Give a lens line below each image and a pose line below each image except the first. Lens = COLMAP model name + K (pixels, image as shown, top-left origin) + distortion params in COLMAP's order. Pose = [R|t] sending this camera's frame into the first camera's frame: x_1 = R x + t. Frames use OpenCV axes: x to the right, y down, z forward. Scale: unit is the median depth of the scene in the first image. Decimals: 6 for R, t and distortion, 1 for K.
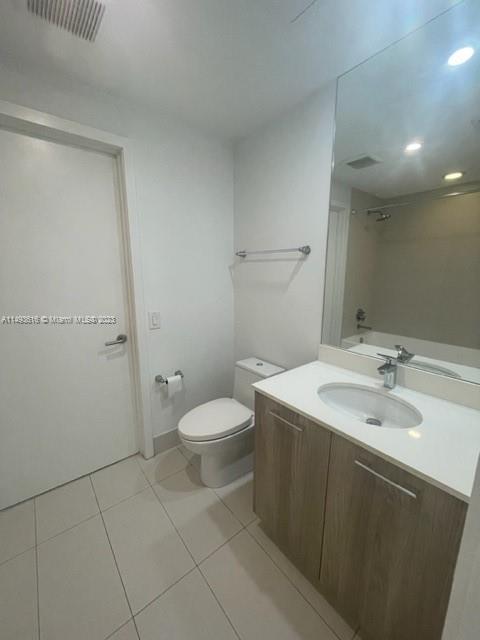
lens RADIAL K [[260.2, 0, 238.7], [0, 260.2, 320.7], [0, 0, 1]] dist [0.000186, -0.000095]
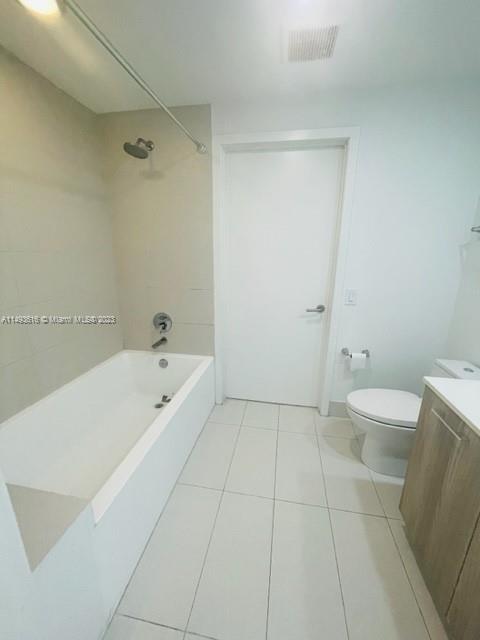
lens RADIAL K [[260.2, 0, 240.0], [0, 260.2, 320.1], [0, 0, 1]] dist [0.000186, -0.000095]
pose [[0.654284, 0.199997, -0.729324, 0.184233], [-0.153736, 0.979435, 0.130664, 0.022844], [0.740458, 0.026632, 0.671575, -0.061487]]
